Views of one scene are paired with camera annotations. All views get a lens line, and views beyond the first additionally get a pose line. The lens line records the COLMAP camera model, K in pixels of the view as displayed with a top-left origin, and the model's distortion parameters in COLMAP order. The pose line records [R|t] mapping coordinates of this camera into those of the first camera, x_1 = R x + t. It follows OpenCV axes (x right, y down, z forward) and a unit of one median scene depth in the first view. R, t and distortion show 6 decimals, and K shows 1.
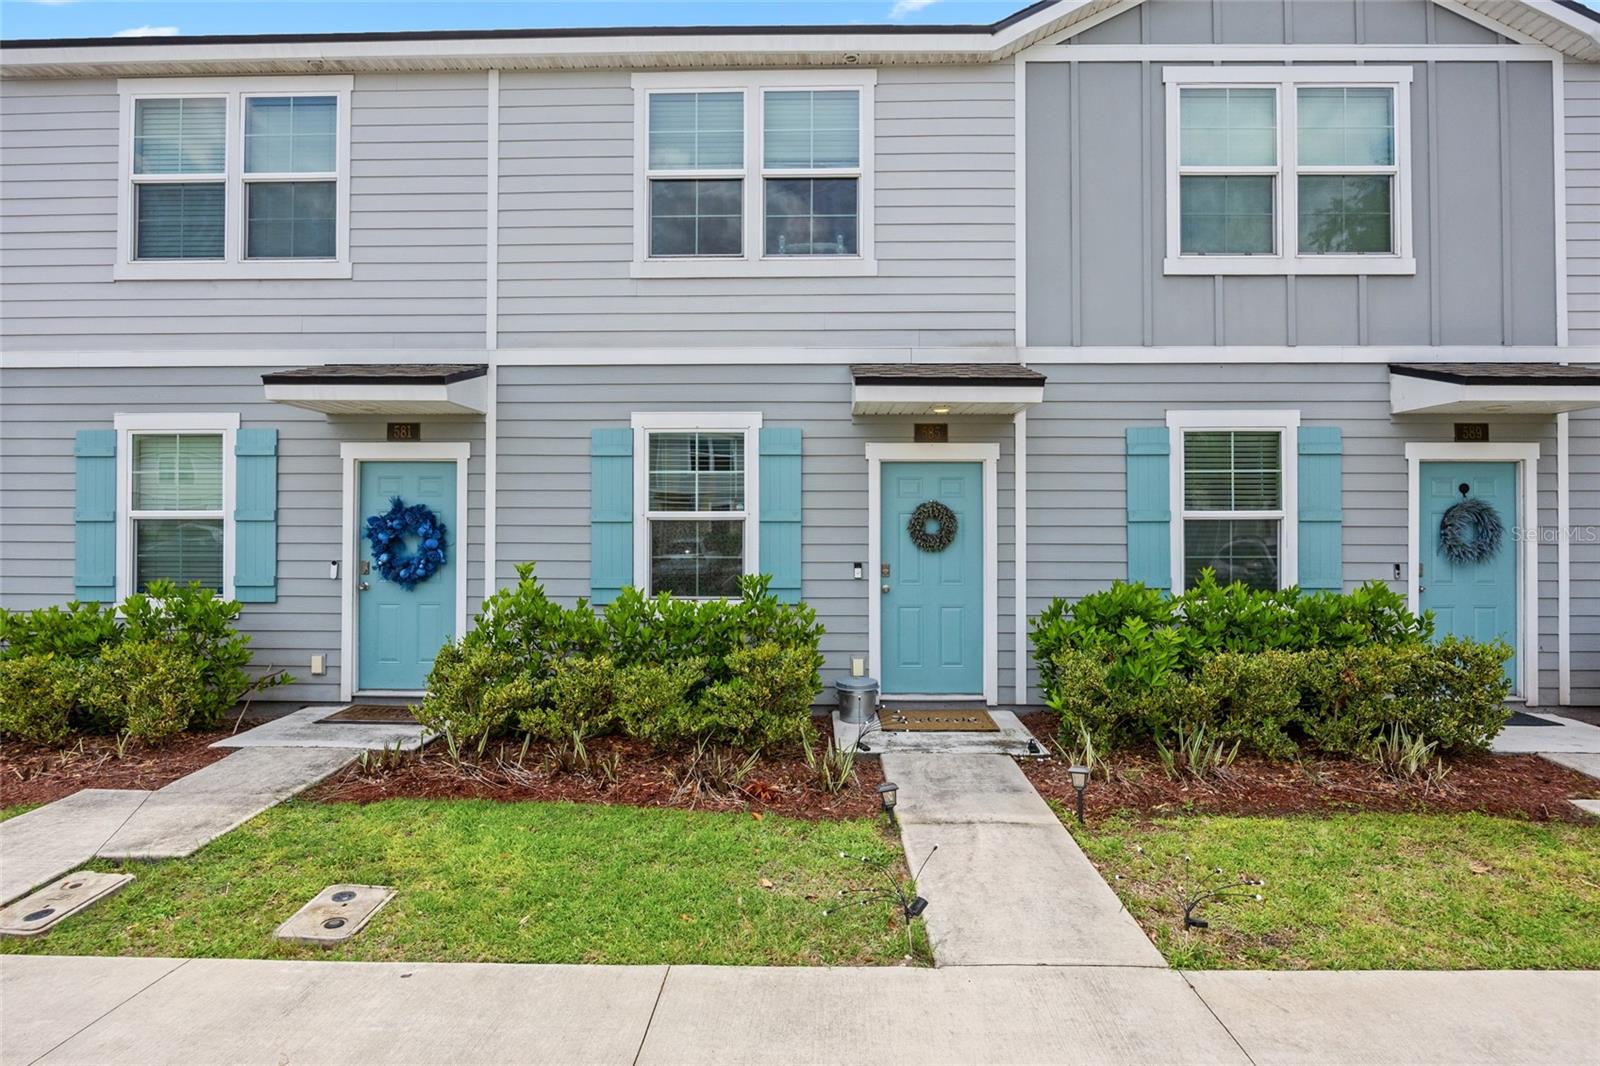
lens RADIAL K [[771.5, 0, 800.5], [0, 771.5, 521.3], [0, 0, 1]] dist [-0.009245, 0.000142]
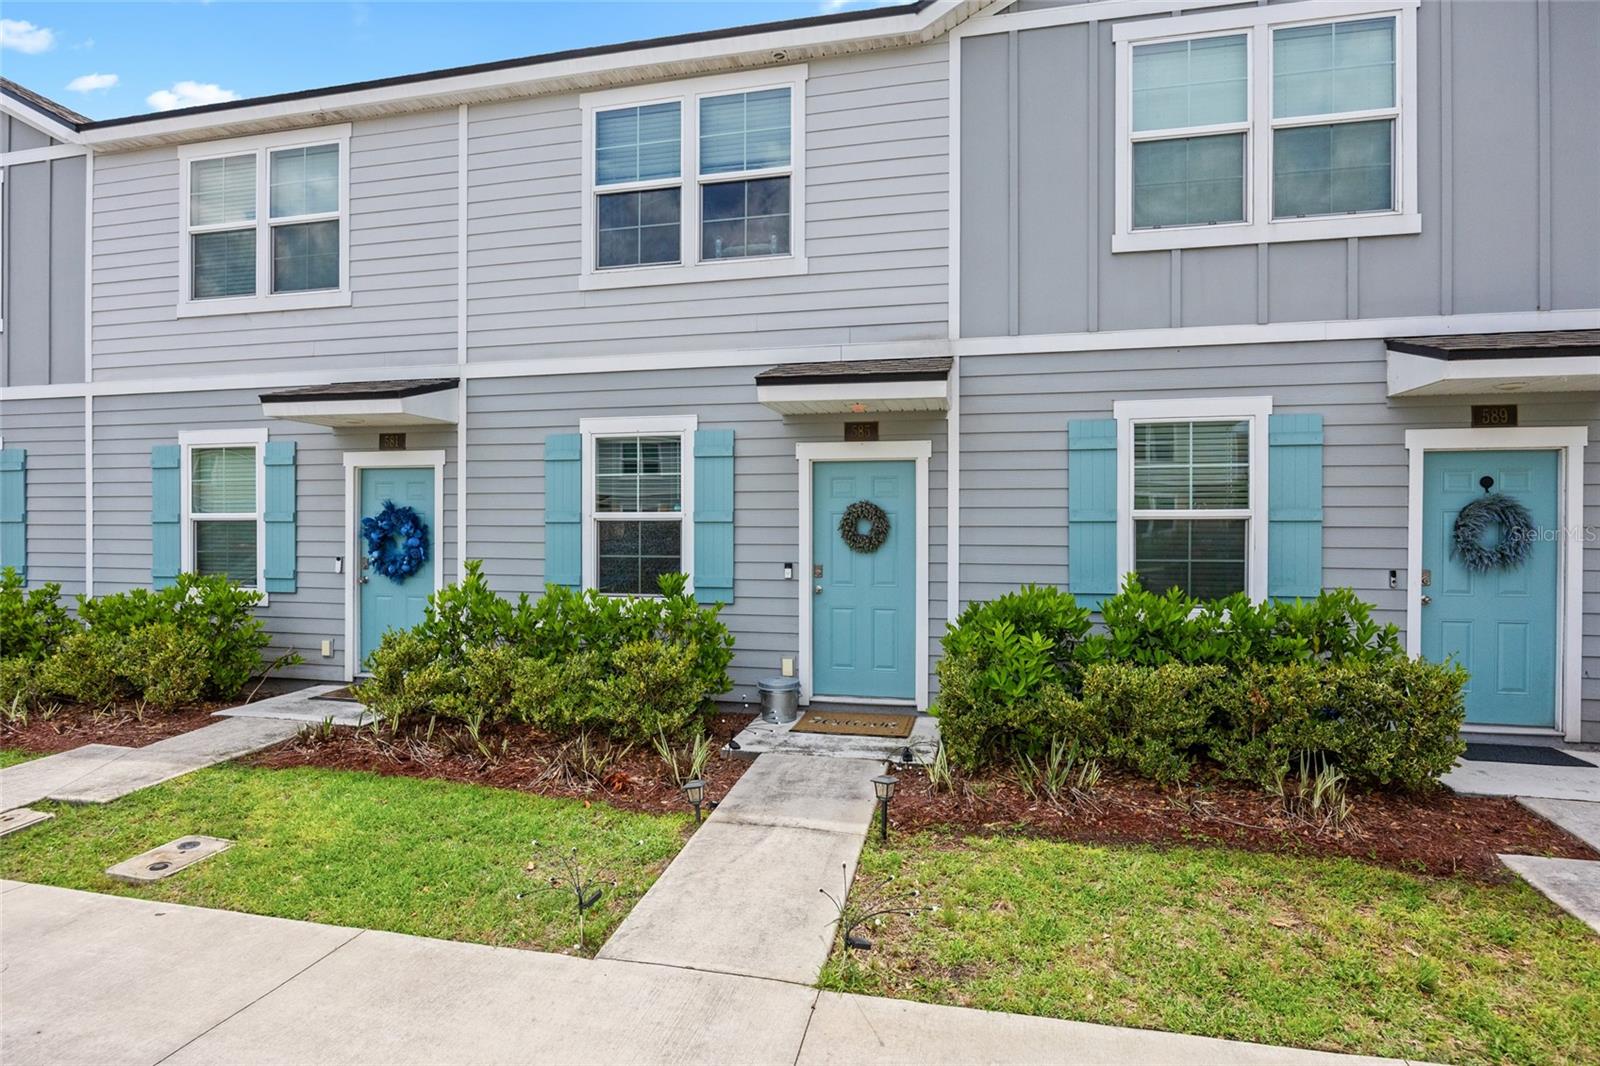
lens RADIAL K [[764.5, 0, 800.0], [0, 764.5, 533.0], [0, 0, 1]] dist [-0.008996, -0.000315]
pose [[0.981588, 0.001895, -0.191002, 0.280480], [0.000900, 0.999894, 0.014546, 0.000273], [0.191009, -0.014450, 0.981482, 0.030038]]
